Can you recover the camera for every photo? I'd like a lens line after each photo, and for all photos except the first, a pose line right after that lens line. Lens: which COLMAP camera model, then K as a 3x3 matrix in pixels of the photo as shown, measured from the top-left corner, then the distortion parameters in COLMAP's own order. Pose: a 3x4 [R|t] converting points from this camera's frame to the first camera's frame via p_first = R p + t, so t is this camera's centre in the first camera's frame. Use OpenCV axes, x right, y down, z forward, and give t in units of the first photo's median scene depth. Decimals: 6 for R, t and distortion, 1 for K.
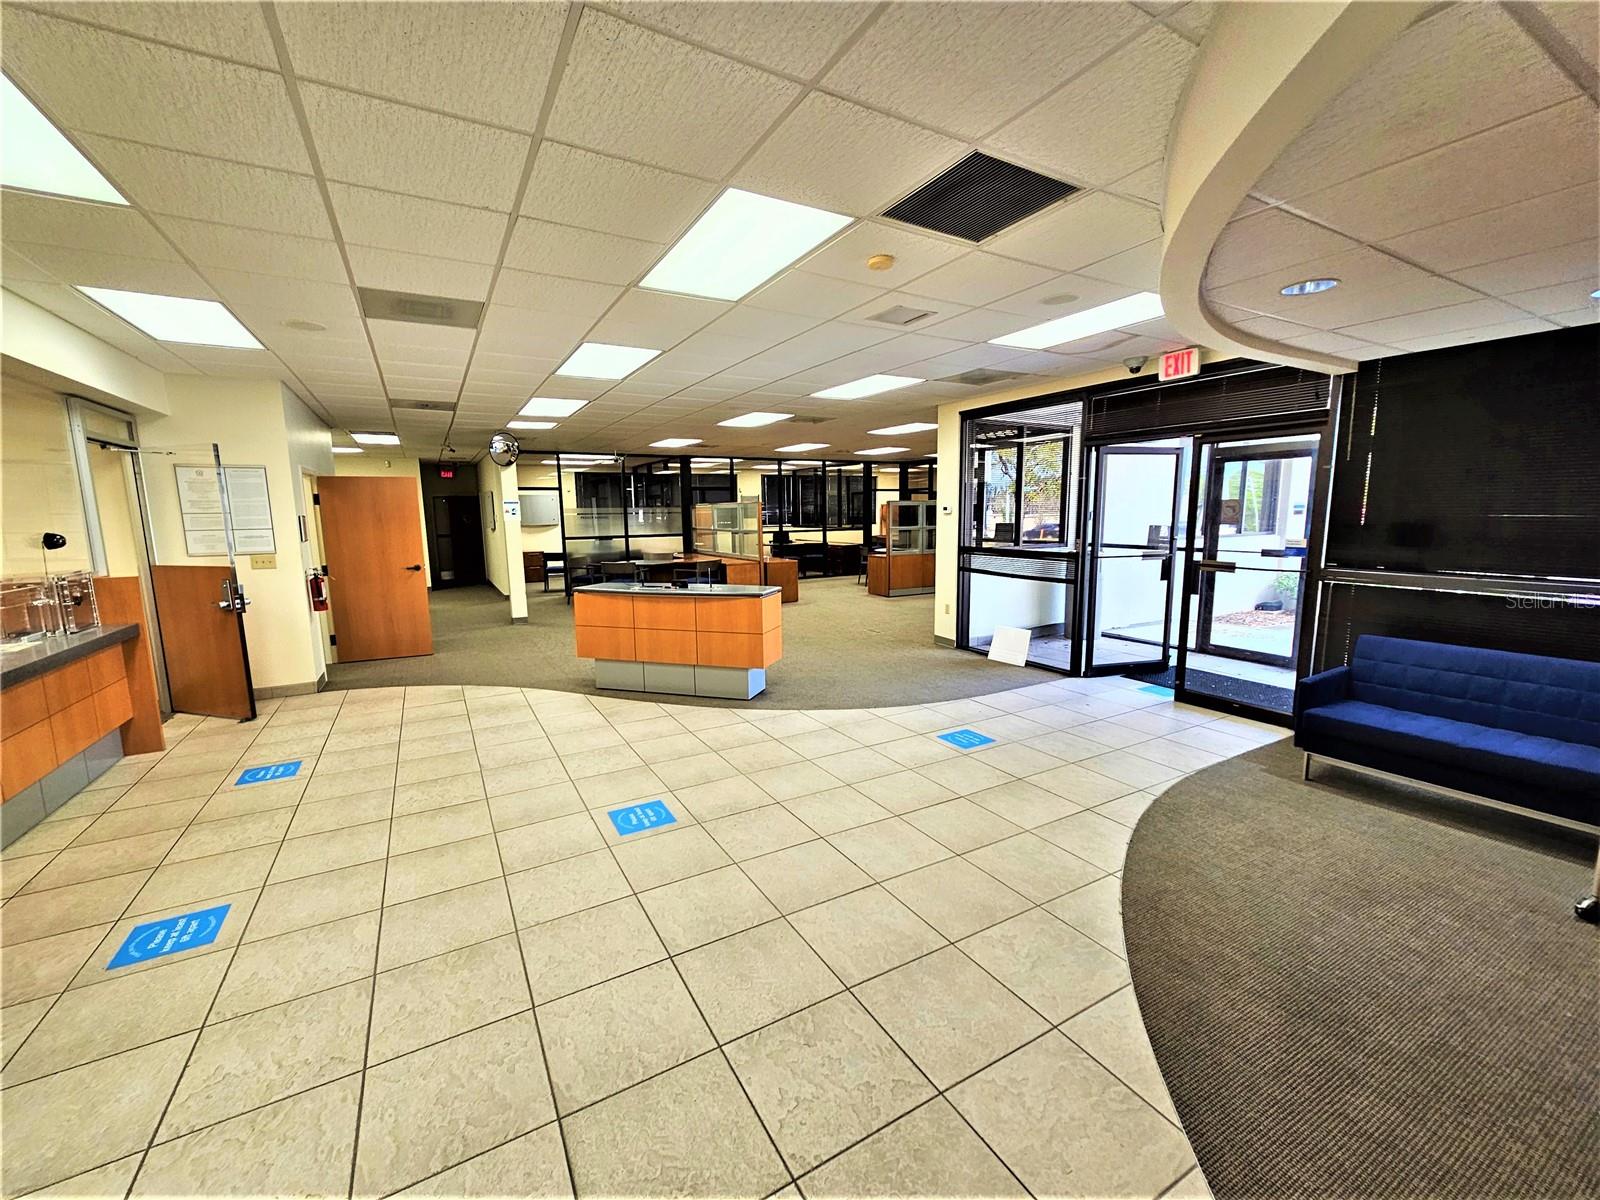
lens RADIAL K [[661.1, 0, 806.5], [0, 661.1, 604.0], [0, 0, 1]] dist [0.003253, 0.000093]
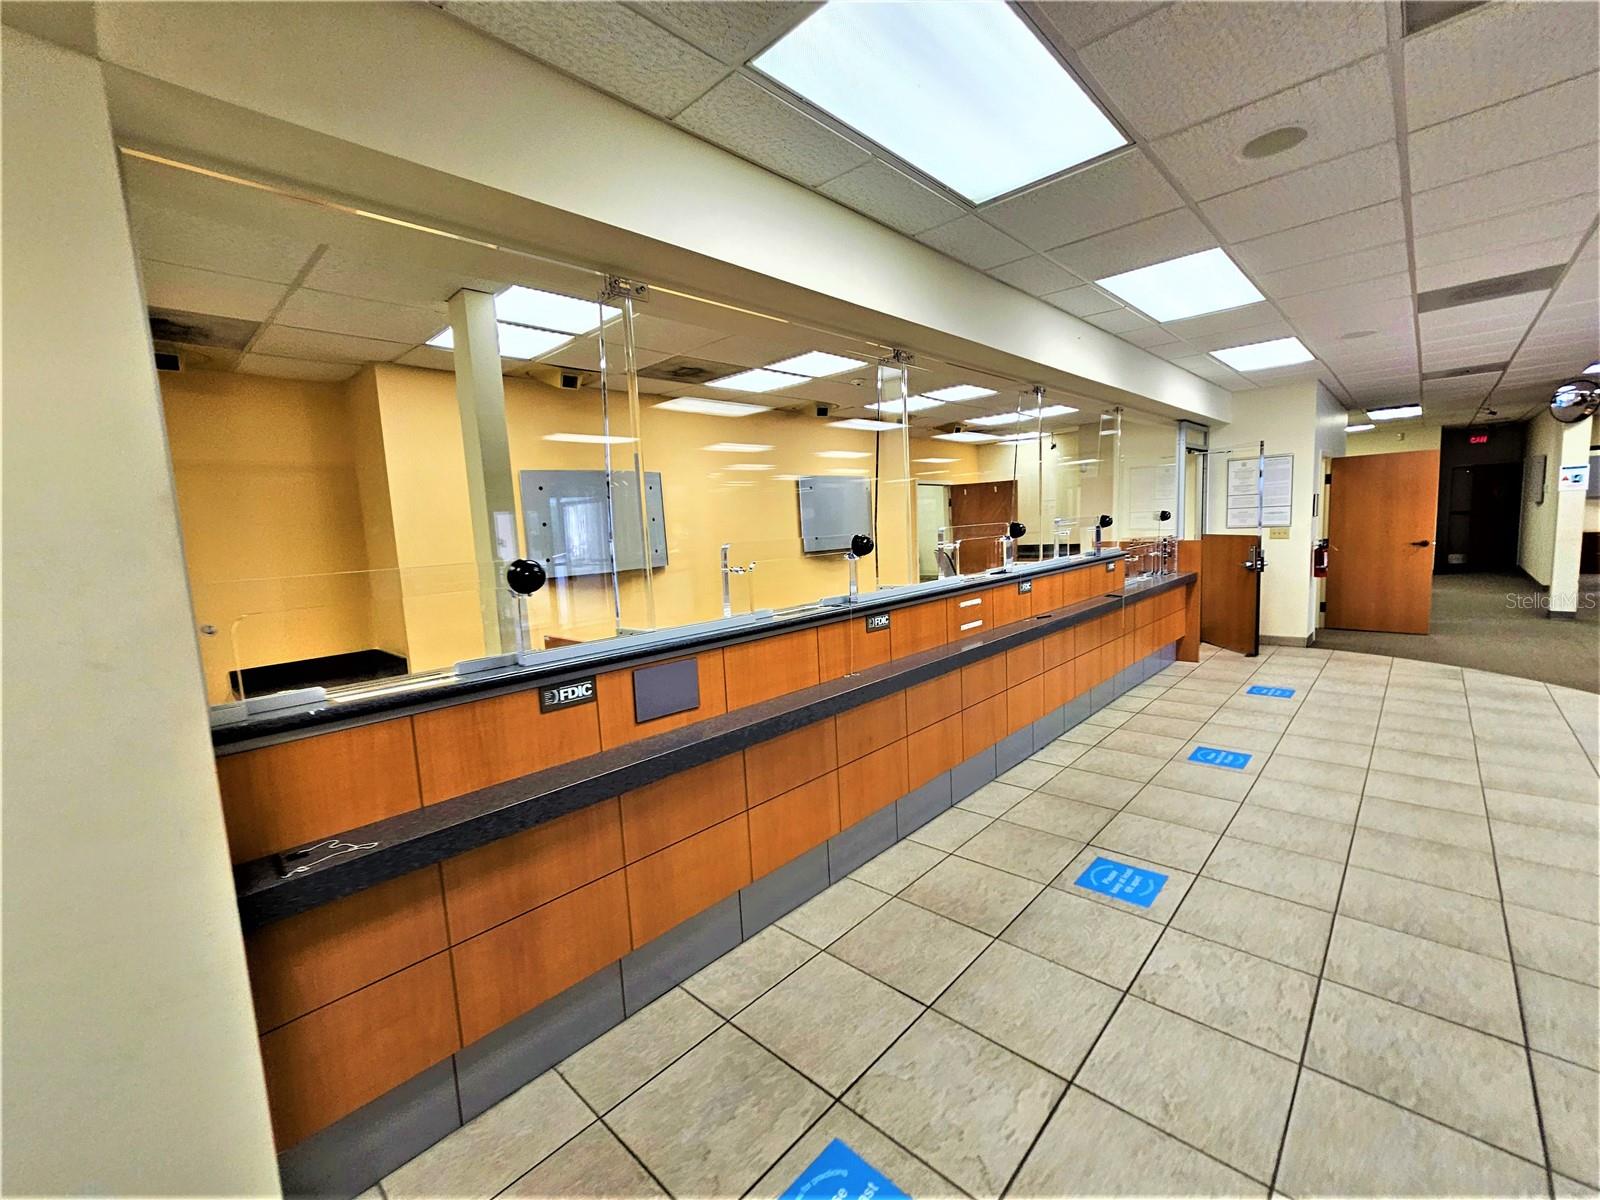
lens RADIAL K [[661.1, 0, 809.8], [0, 661.1, 600.8], [0, 0, 1]] dist [0.003253, 0.000093]
pose [[0.297766, 0.110335, -0.948241, 0.100737], [-0.087474, 0.992273, 0.087990, 0.030059], [0.950623, 0.056746, 0.305116, -0.200061]]
